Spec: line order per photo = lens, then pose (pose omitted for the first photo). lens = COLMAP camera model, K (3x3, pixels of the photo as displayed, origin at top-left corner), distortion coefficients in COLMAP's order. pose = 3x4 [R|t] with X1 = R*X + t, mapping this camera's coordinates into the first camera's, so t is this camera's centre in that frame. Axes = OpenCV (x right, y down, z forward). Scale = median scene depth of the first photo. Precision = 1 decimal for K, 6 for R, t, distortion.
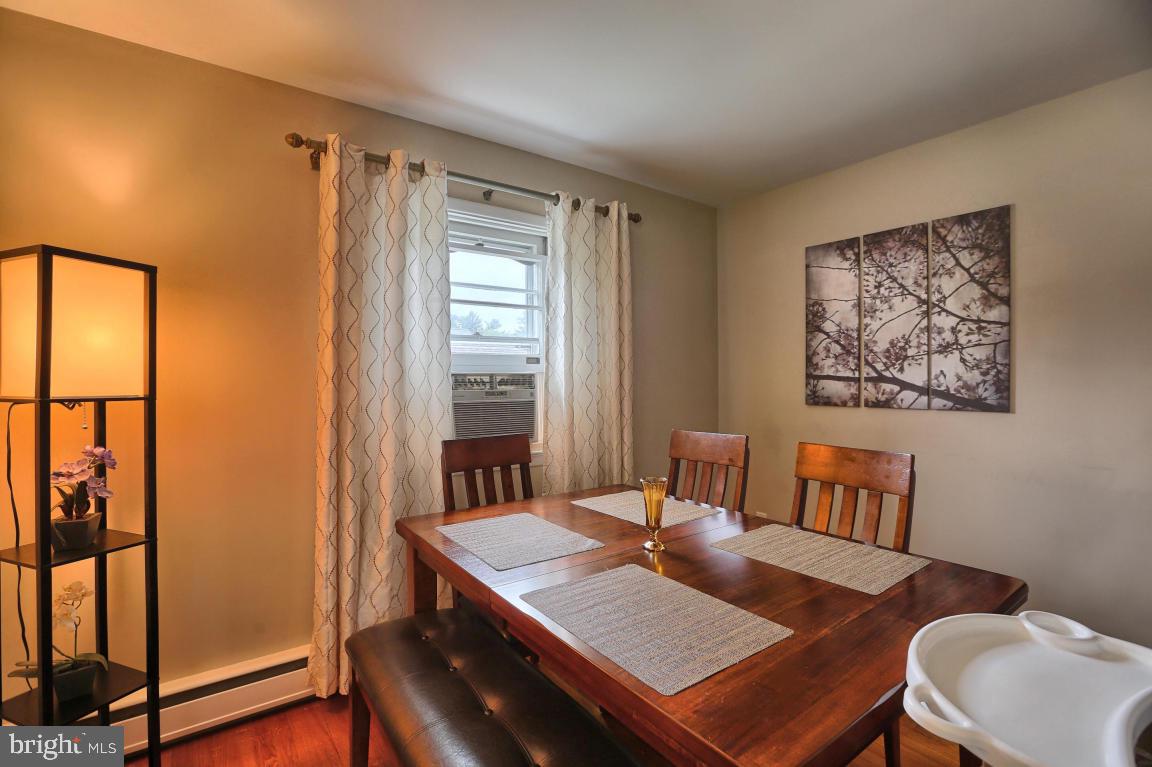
lens RADIAL K [[541.5, 0, 561.3], [0, 541.5, 386.9], [0, 0, 1]] dist [-0.050982, 0.019374]
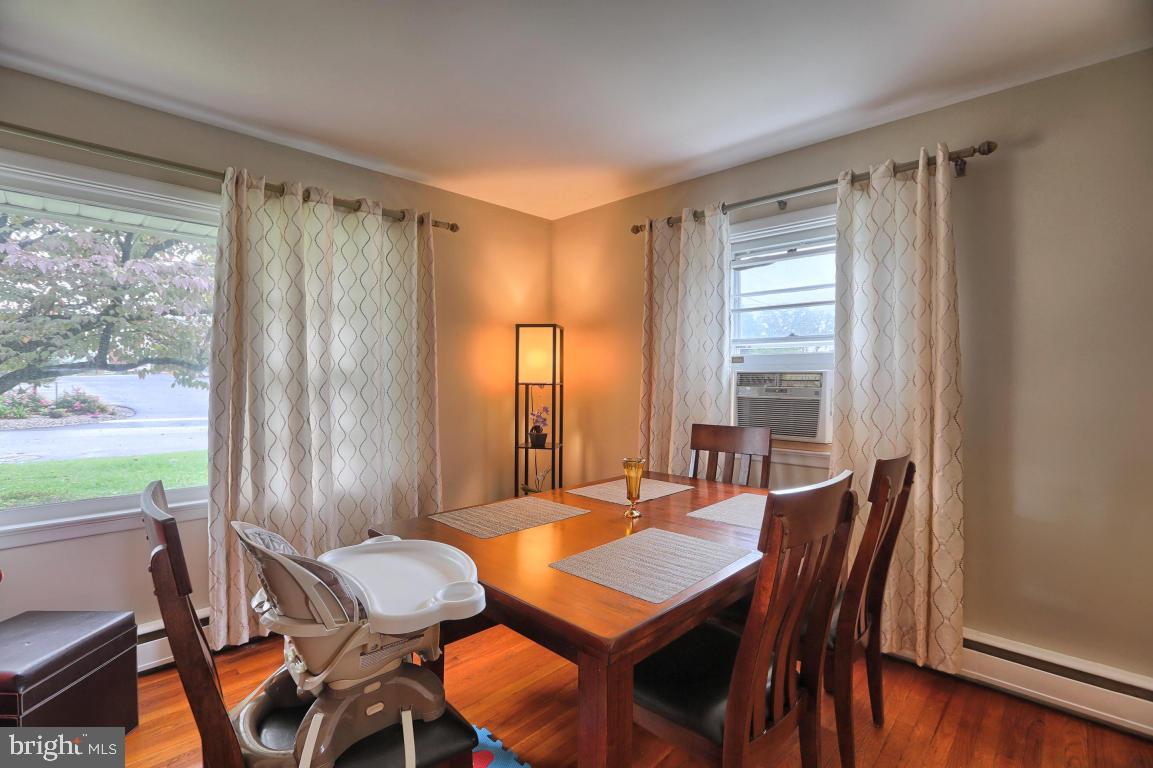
lens RADIAL K [[526.1, 0, 575.0], [0, 526.1, 380.7], [0, 0, 1]] dist [-0.053135, 0.016202]
pose [[0.188145, 0.014873, -0.982029, 0.820208], [-0.016006, 0.999799, 0.012076, -0.012804], [0.982011, 0.013447, 0.188346, 0.406319]]
